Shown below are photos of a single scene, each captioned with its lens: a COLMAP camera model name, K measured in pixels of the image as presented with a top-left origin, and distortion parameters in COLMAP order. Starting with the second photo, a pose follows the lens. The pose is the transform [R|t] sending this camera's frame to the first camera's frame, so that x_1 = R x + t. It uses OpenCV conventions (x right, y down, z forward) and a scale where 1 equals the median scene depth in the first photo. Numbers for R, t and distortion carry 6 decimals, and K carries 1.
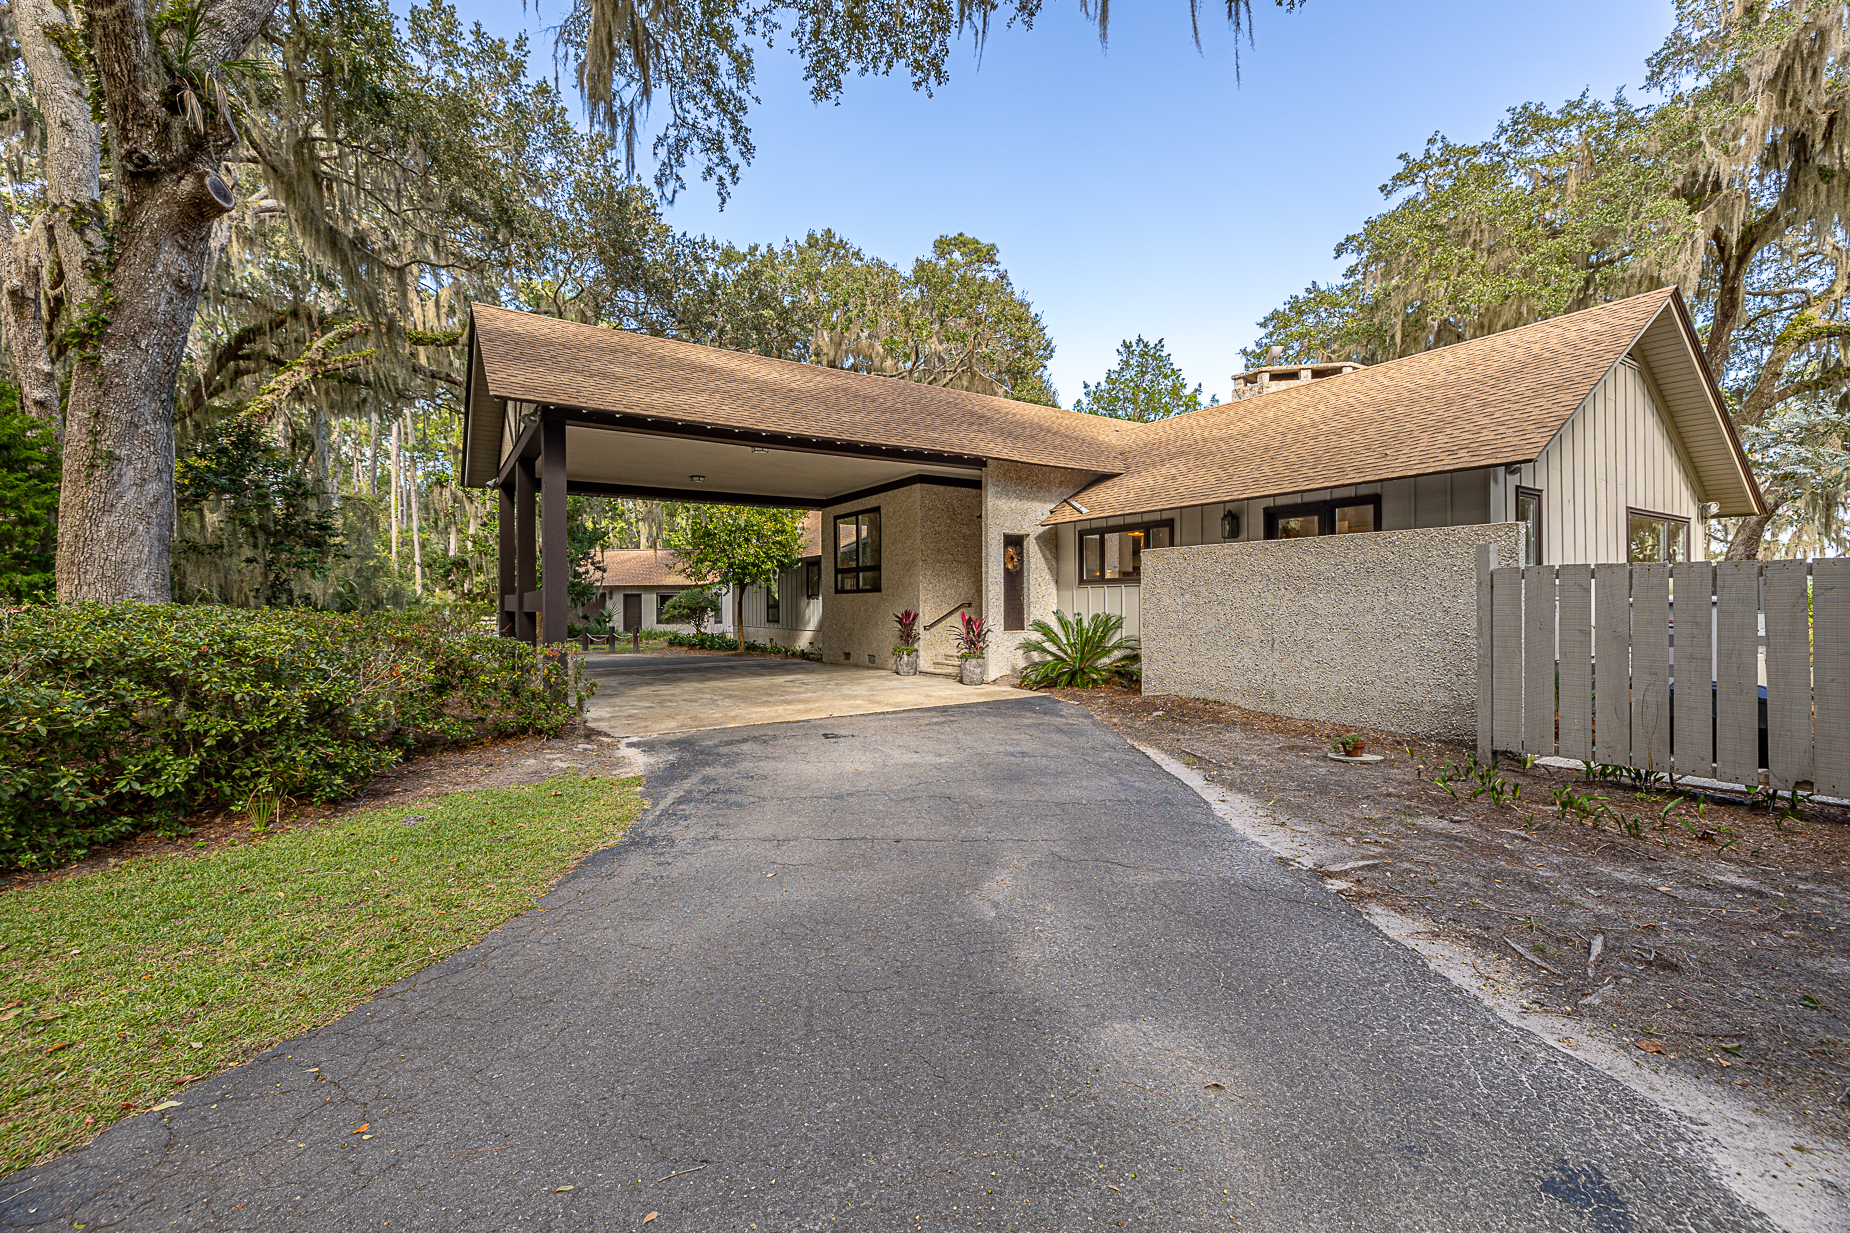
lens RADIAL K [[779.6, 0, 927.3], [0, 779.6, 610.4], [0, 0, 1]] dist [0.003093, -0.000535]
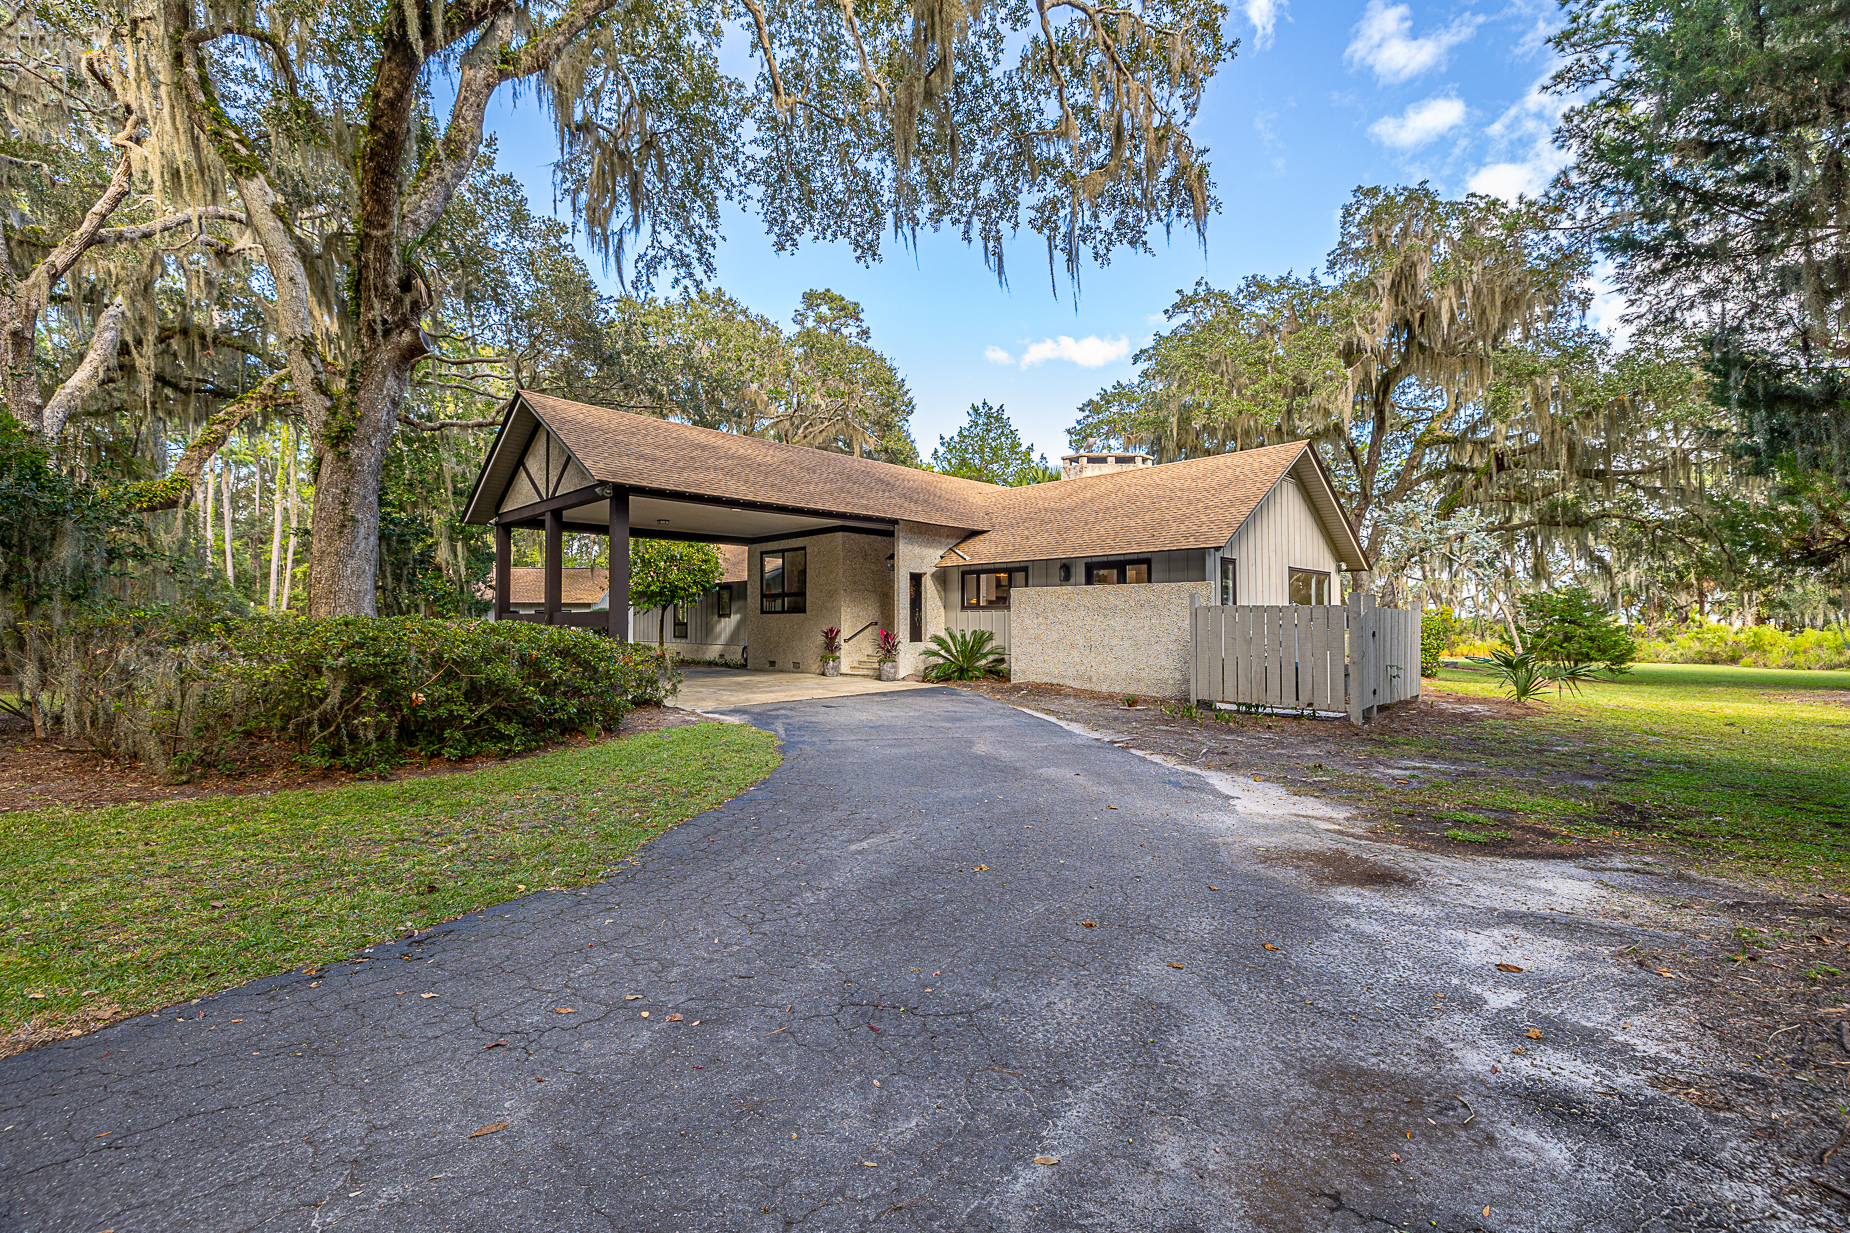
lens RADIAL K [[779.6, 0, 923.6], [0, 779.6, 619.0], [0, 0, 1]] dist [0.003093, -0.000535]
pose [[0.977809, 0.006774, 0.209390, -0.152113], [-0.004249, 0.999913, -0.012506, 0.001891], [-0.209456, 0.011339, 0.977752, -0.330135]]
